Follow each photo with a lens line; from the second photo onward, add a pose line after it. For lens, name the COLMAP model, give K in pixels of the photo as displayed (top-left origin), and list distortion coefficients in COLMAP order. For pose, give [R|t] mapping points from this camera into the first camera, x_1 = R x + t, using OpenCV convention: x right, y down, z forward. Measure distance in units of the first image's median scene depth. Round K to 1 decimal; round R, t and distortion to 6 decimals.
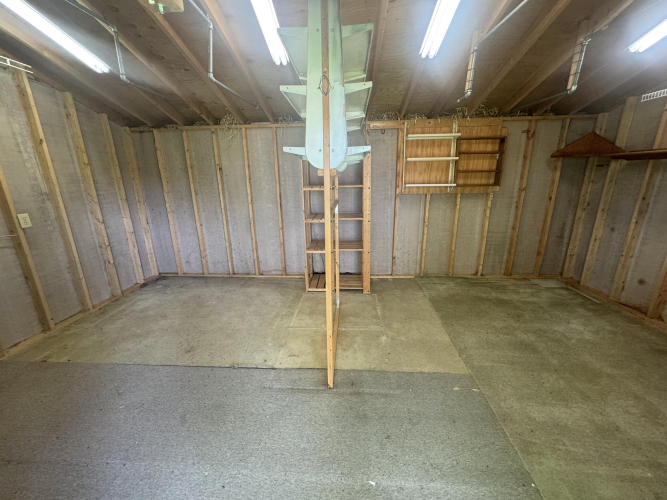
lens RADIAL K [[267.5, 0, 334.6], [0, 267.5, 251.4], [0, 0, 1]] dist [-0.004208, 0.000079]
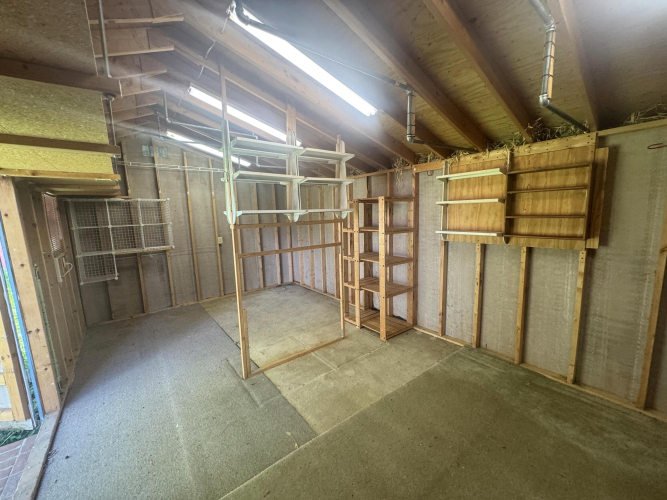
lens RADIAL K [[267.5, 0, 335.4], [0, 267.5, 250.9], [0, 0, 1]] dist [-0.004208, 0.000079]
pose [[0.657439, 0.101499, -0.746640, 0.686725], [-0.180627, 0.983224, -0.025387, -0.101700], [0.731538, 0.151554, 0.664743, 0.183204]]
